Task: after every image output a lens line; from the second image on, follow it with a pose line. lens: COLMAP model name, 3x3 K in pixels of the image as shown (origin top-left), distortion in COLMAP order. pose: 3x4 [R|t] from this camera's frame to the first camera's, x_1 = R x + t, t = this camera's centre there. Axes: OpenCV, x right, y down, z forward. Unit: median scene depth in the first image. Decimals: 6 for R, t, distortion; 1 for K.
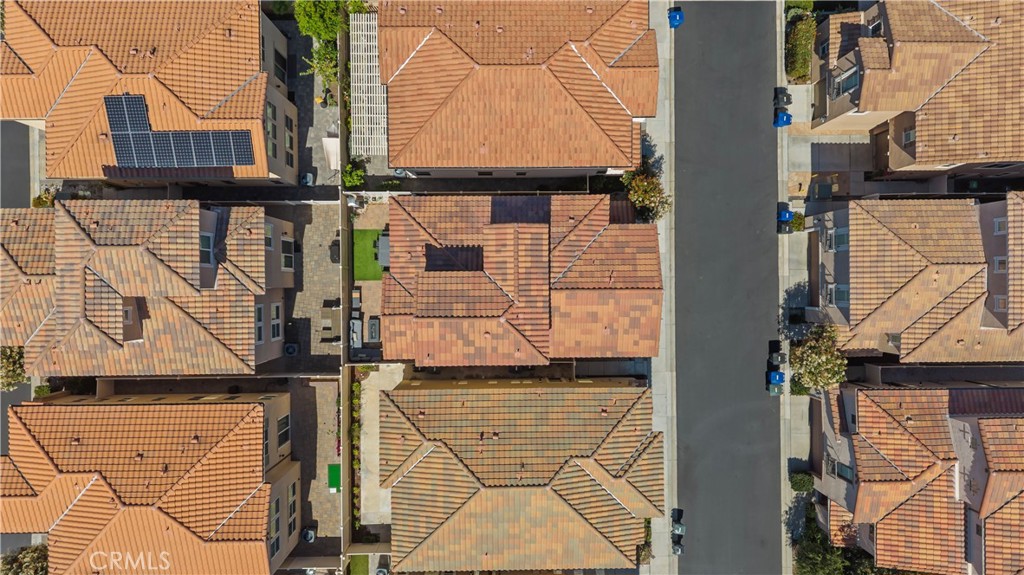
lens RADIAL K [[690.5, 0, 511.7], [0, 690.5, 286.8], [0, 0, 1]] dist [0.007469, -0.000635]
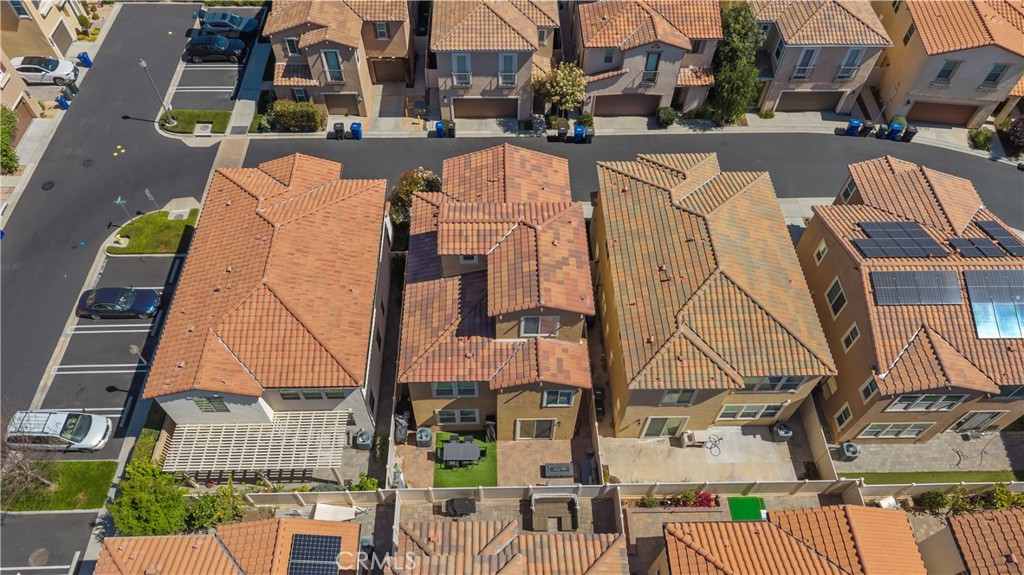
lens RADIAL K [[690.5, 0, 511.6], [0, 690.5, 288.1], [0, 0, 1]] dist [0.007469, -0.000635]
pose [[-0.016761, -0.815395, 0.578662, -0.528774], [0.999758, -0.005416, 0.021326, -0.008849], [-0.014255, 0.578880, 0.815288, 0.226142]]
